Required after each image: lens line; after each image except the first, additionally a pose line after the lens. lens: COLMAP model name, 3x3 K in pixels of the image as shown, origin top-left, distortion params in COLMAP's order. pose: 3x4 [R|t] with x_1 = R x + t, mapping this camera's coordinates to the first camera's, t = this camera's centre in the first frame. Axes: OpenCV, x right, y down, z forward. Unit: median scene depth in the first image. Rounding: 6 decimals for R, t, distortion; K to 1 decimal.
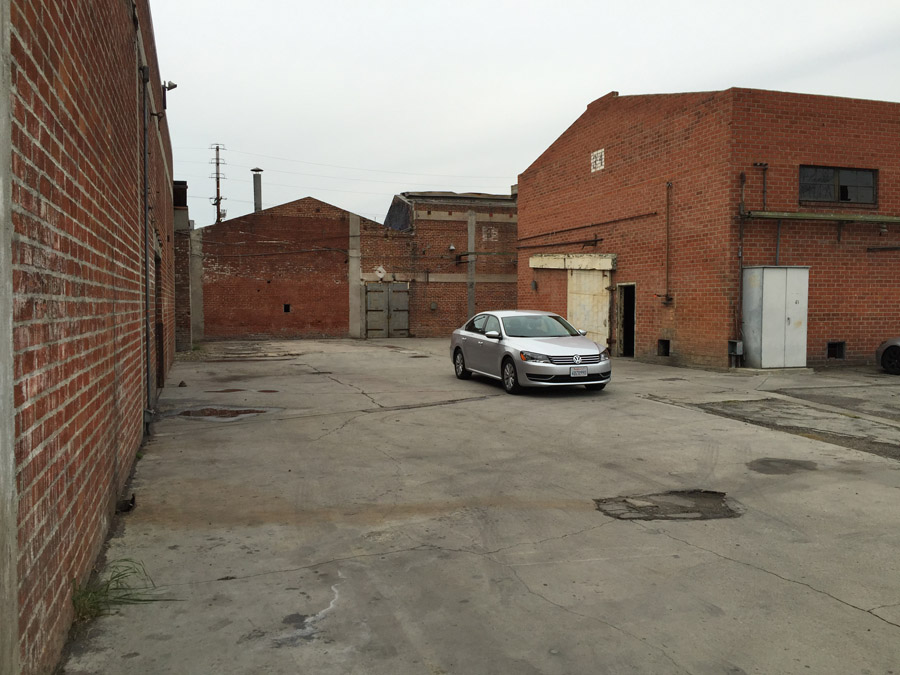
lens RADIAL K [[777.8, 0, 451.3], [0, 777.8, 329.9], [0, 0, 1]] dist [0.095309, -0.138378]
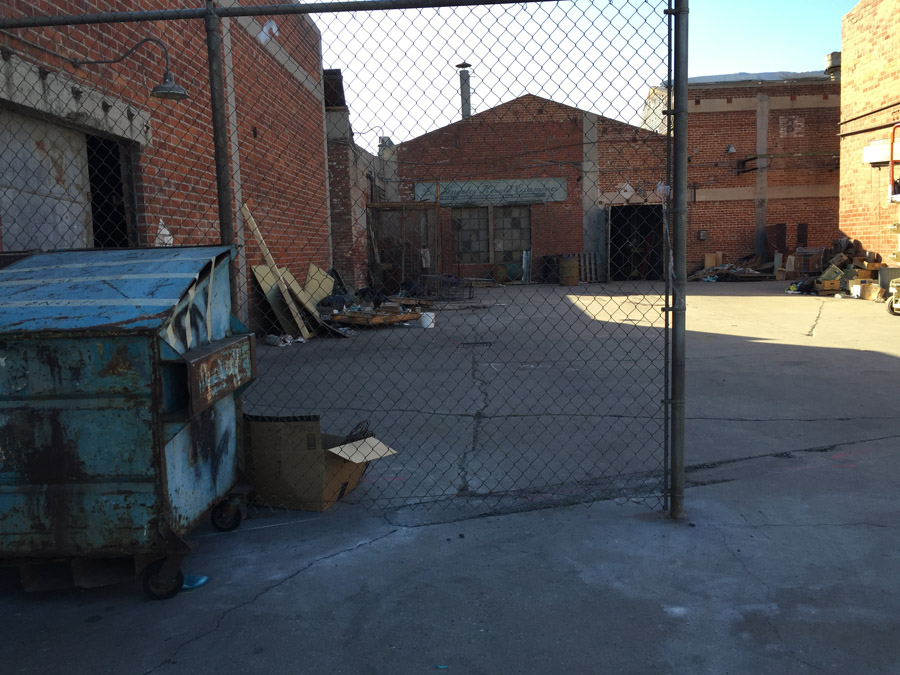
lens RADIAL K [[790.0, 0, 452.1], [0, 790.0, 318.9], [0, 0, 1]] dist [0.048895, -0.010628]
pose [[0.940282, 0.004181, -0.340371, 0.009069], [0.016078, 0.998263, 0.056679, 0.001372], [0.340016, -0.058767, 0.938582, 0.238275]]
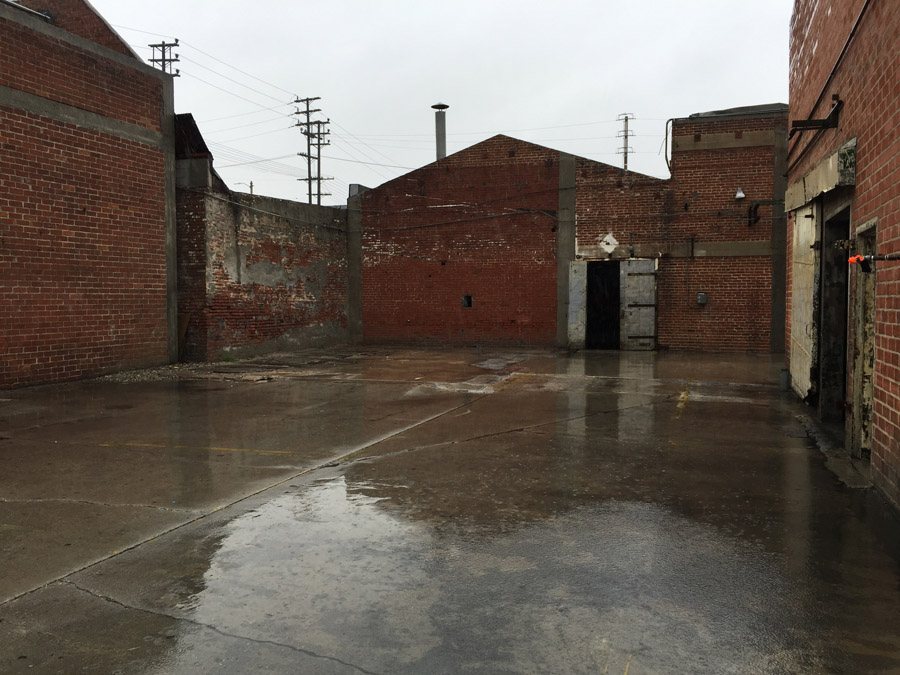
lens RADIAL K [[777.8, 0, 451.3], [0, 777.8, 329.9], [0, 0, 1]] dist [0.095309, -0.138378]
pose [[0.799938, 0.026547, -0.599496, 0.184700], [-0.020923, 0.999647, 0.016349, -0.012815], [0.599718, -0.000535, 0.800211, 0.425625]]
